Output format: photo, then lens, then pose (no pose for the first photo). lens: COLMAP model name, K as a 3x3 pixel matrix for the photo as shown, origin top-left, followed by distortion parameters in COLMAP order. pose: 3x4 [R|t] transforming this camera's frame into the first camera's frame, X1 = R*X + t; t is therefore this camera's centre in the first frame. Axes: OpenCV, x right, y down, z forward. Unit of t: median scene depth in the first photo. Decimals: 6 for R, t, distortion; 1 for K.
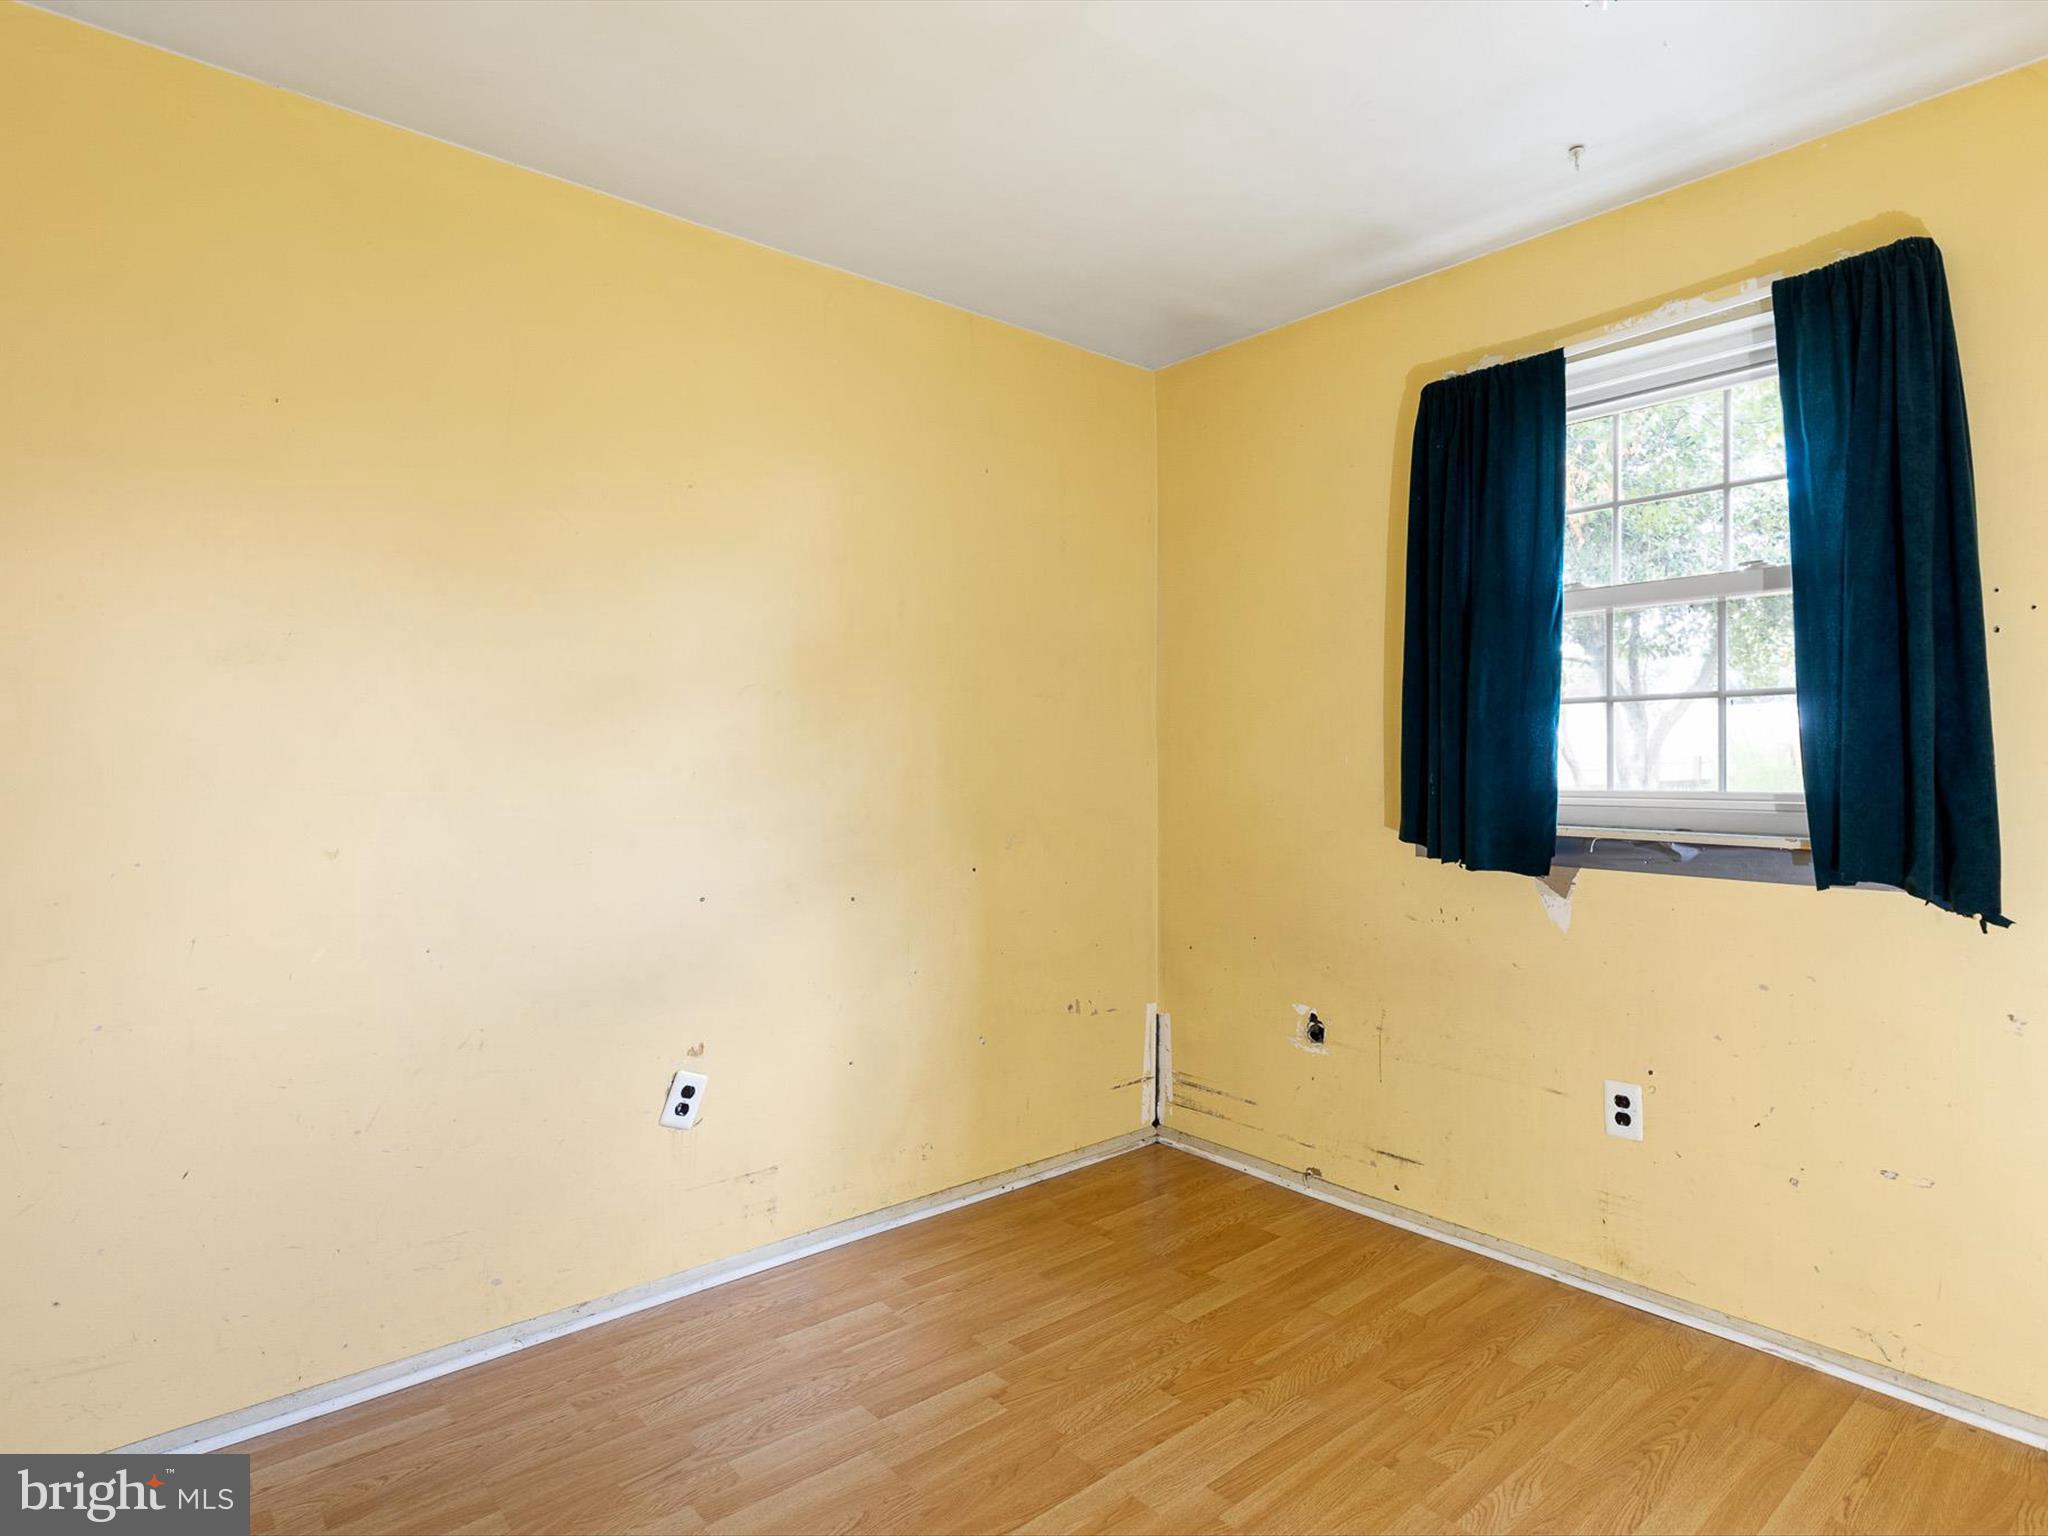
lens RADIAL K [[1128.6, 0, 1021.6], [0, 1128.6, 775.7], [0, 0, 1]] dist [0.000959, -0.000759]
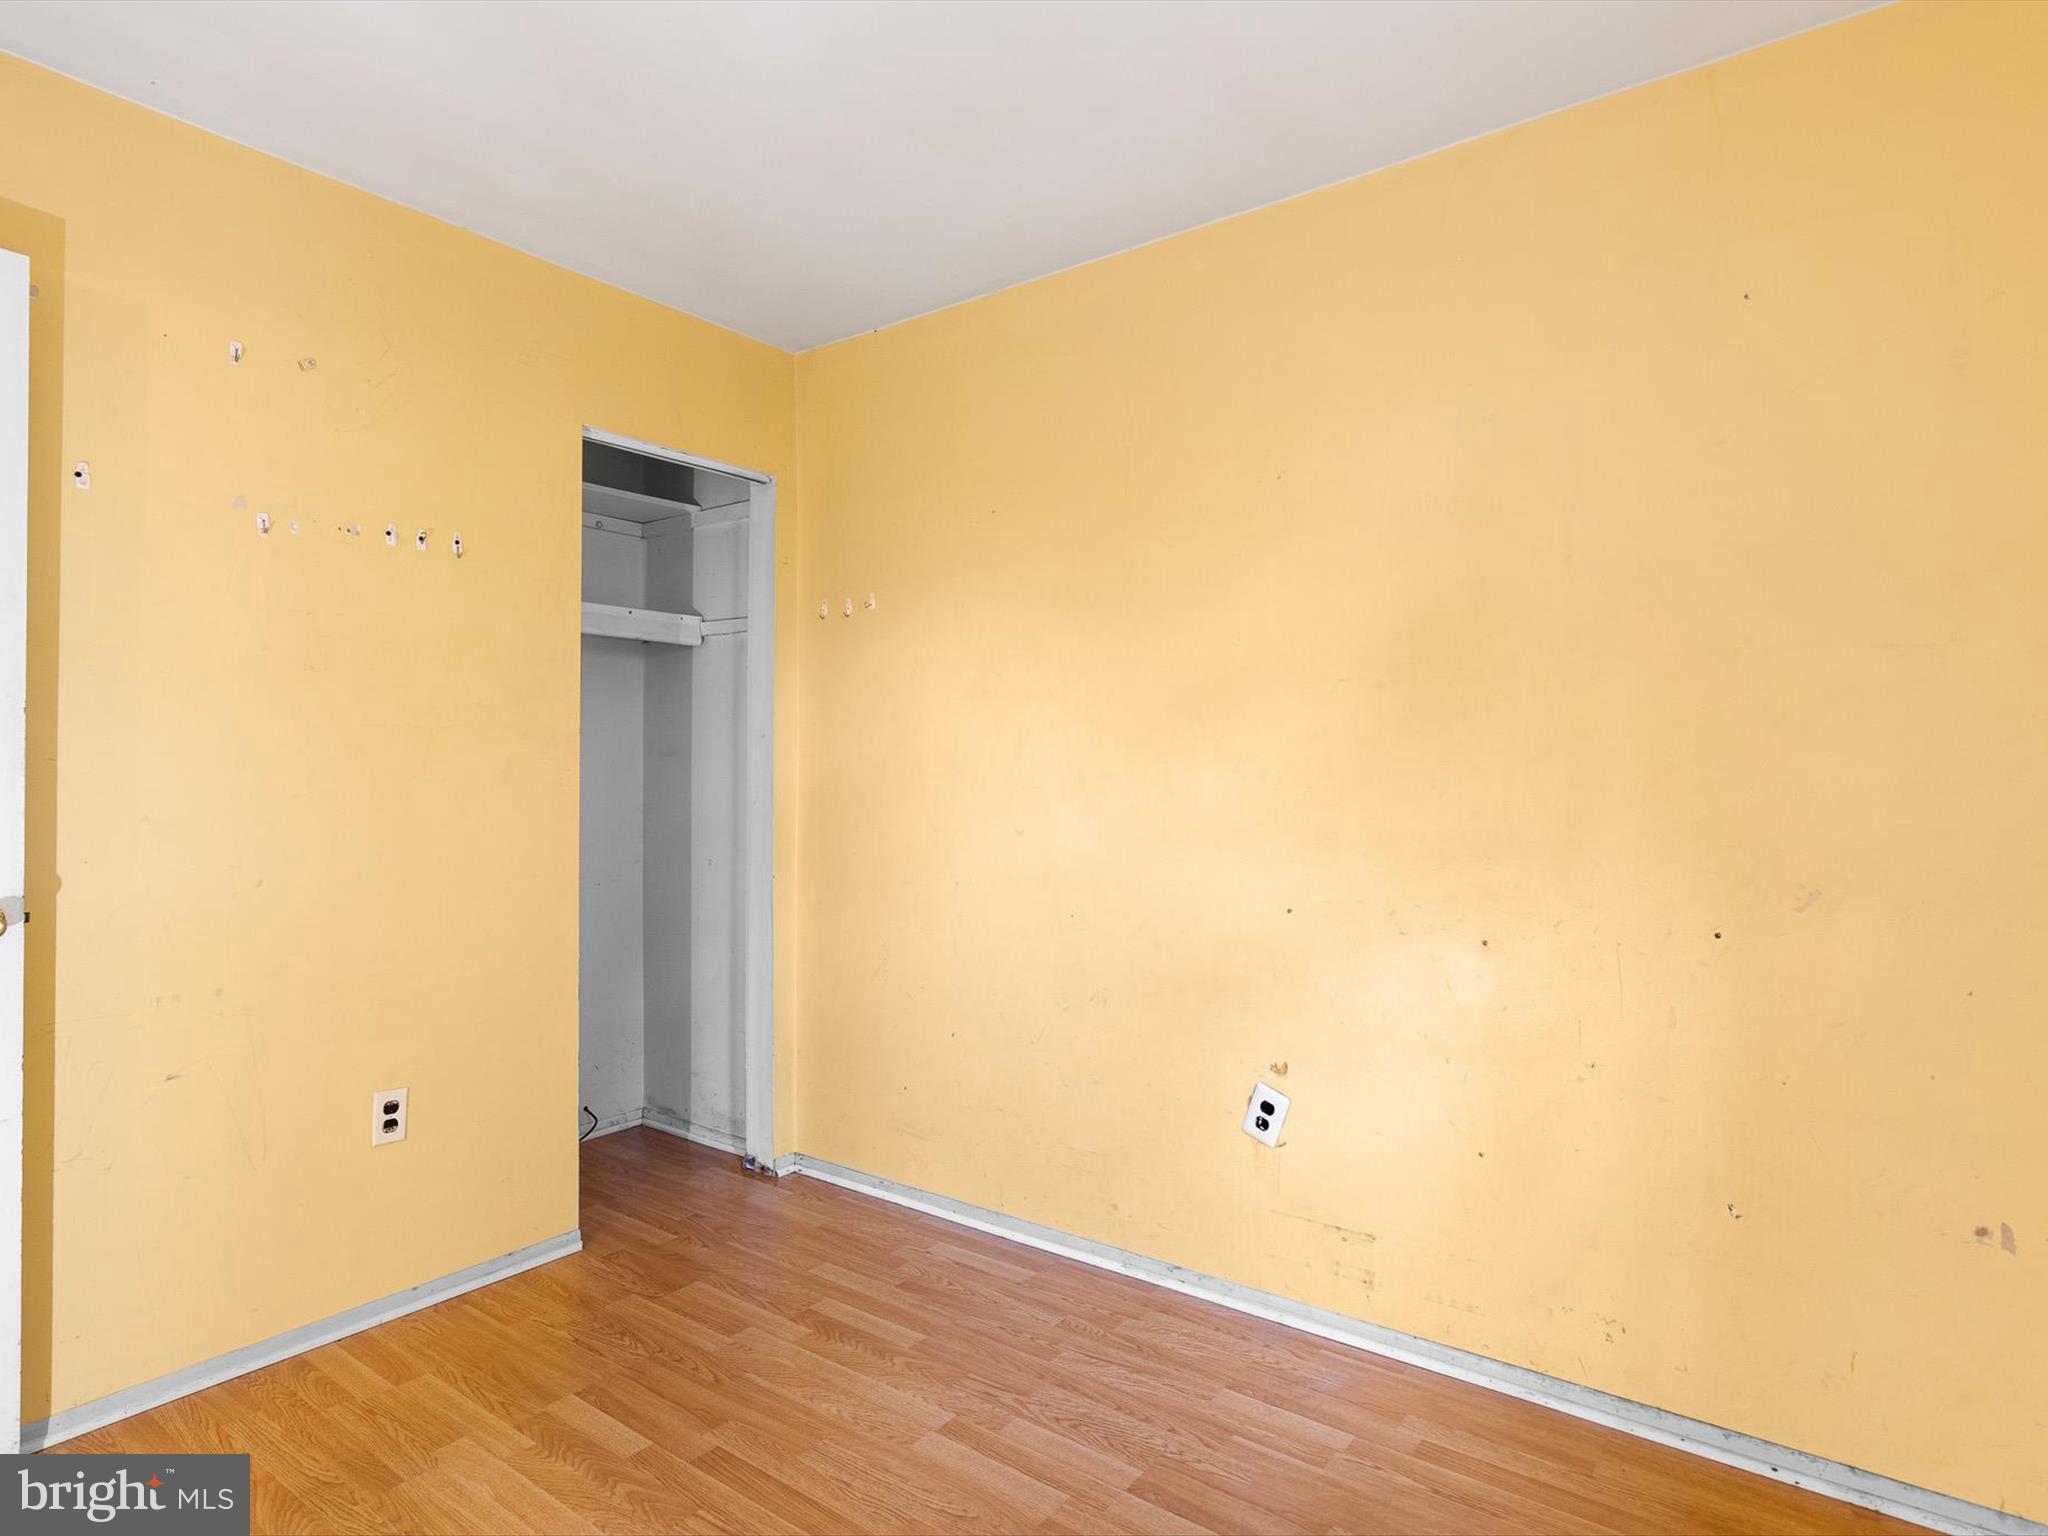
lens RADIAL K [[1128.6, 0, 1021.6], [0, 1128.6, 775.7], [0, 0, 1]] dist [0.000959, -0.000759]
pose [[0.225456, 0.007241, -0.974226, 0.597754], [-0.018159, 0.999830, 0.003229, -0.002705], [0.974084, 0.016963, 0.225549, 0.576631]]
